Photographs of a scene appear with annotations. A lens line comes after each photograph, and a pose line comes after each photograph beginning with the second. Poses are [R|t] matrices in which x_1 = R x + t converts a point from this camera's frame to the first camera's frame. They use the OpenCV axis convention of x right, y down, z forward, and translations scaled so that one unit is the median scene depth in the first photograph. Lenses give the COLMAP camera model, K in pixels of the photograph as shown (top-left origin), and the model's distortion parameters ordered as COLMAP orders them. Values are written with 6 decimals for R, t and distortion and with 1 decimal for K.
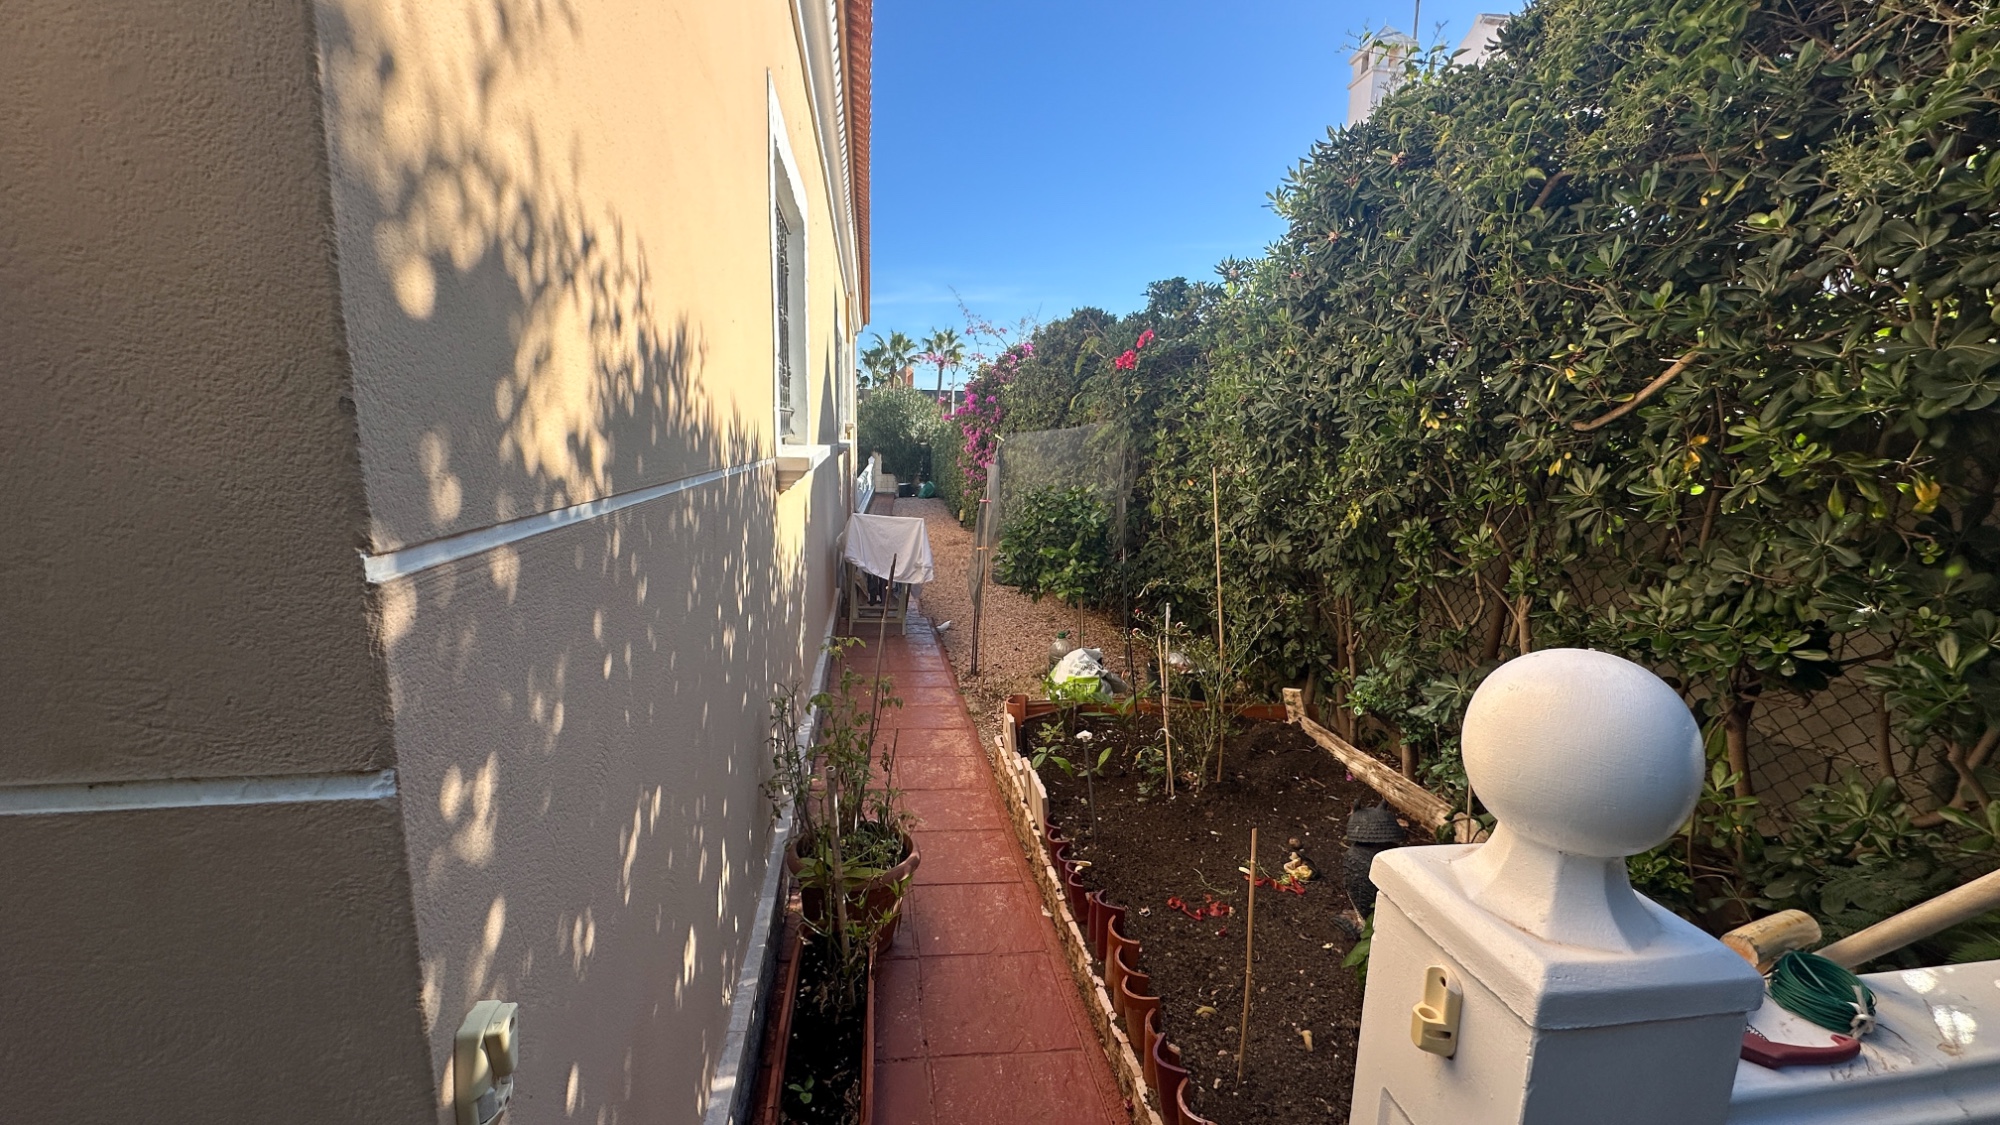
lens RADIAL K [[777.3, 0, 994.3], [0, 777.3, 565.7], [0, 0, 1]] dist [0.000460, -0.000271]
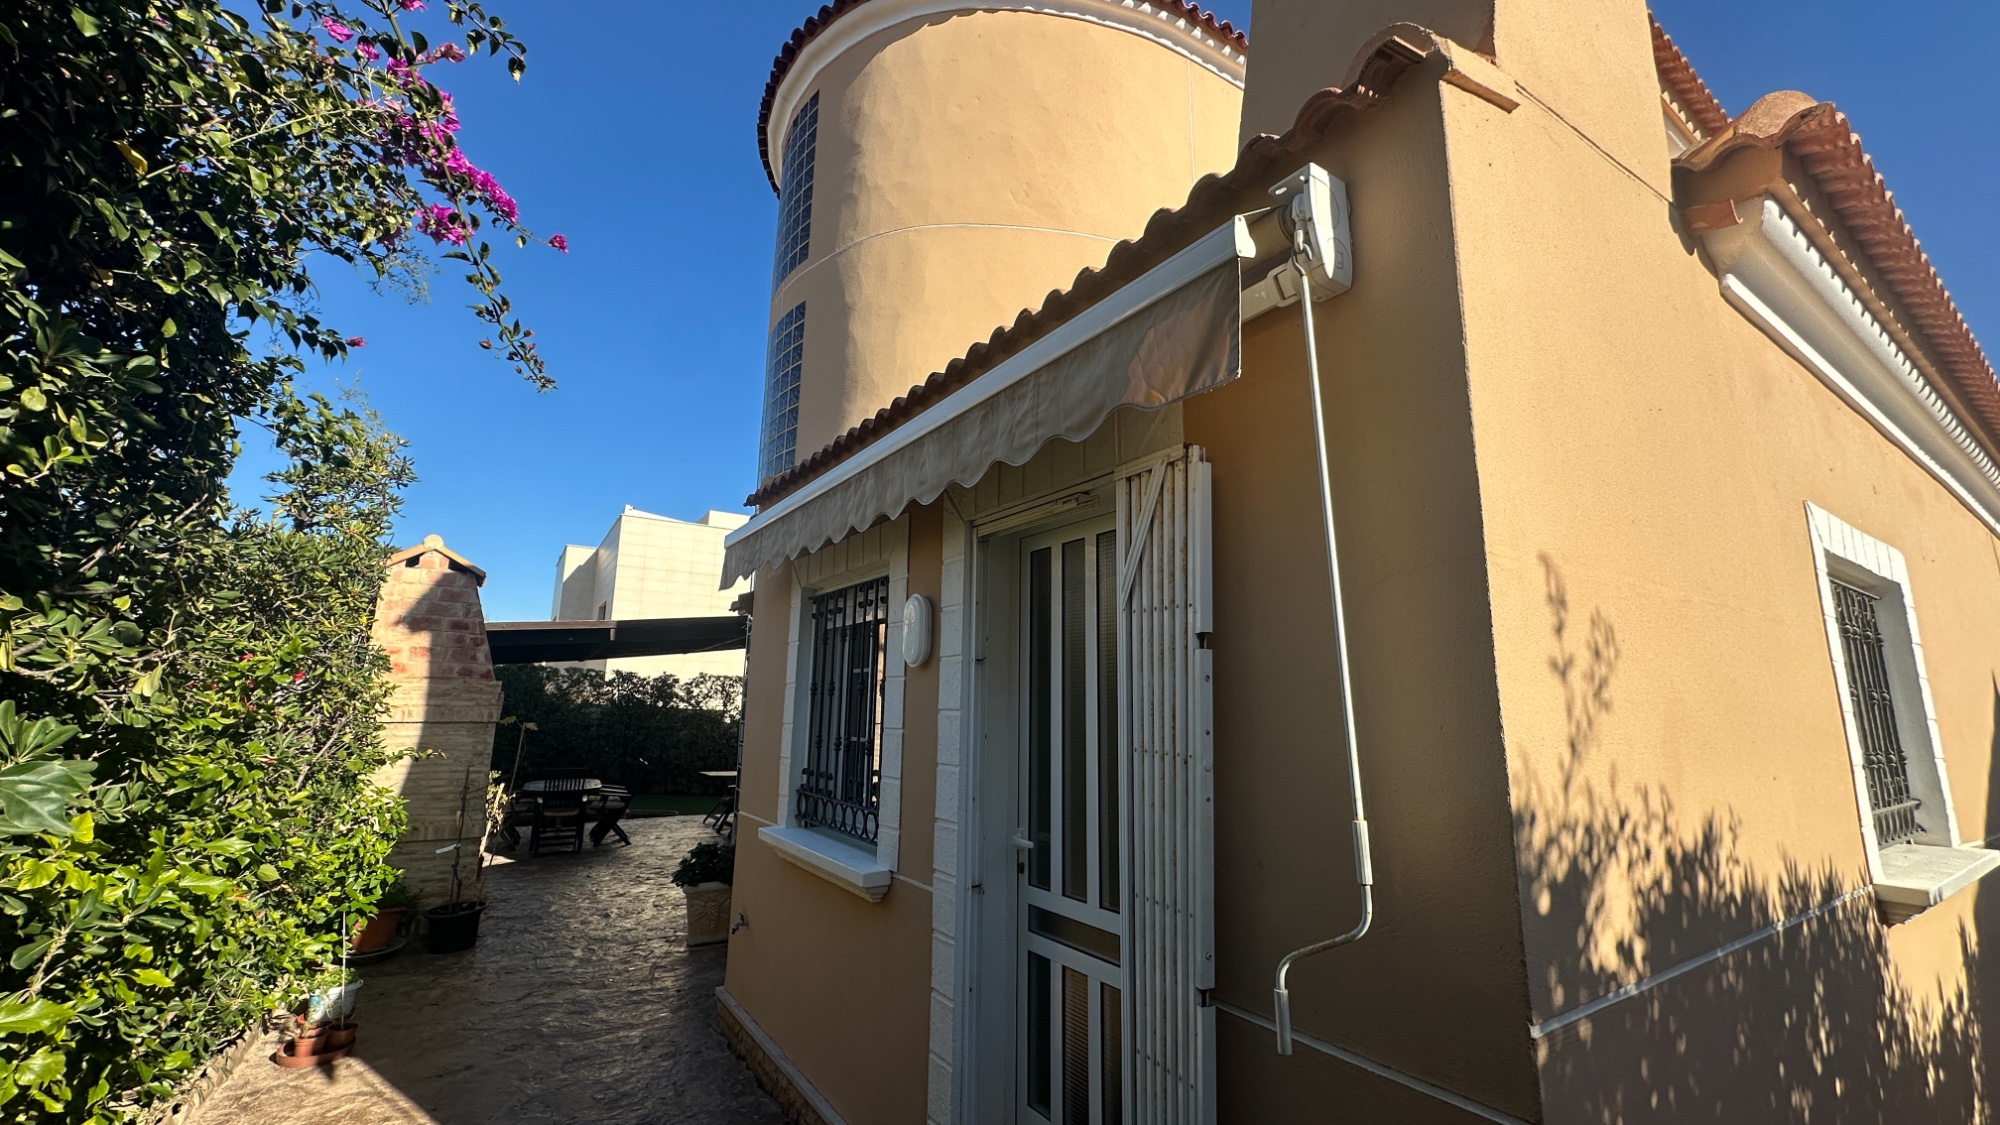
lens RADIAL K [[777.3, 0, 995.6], [0, 777.3, 570.4], [0, 0, 1]] dist [0.000460, -0.000271]
pose [[0.404520, -0.184613, -0.895702, 0.567036], [-0.160037, 0.950010, -0.268083, -0.256959], [0.900418, 0.251790, 0.354753, -1.016893]]
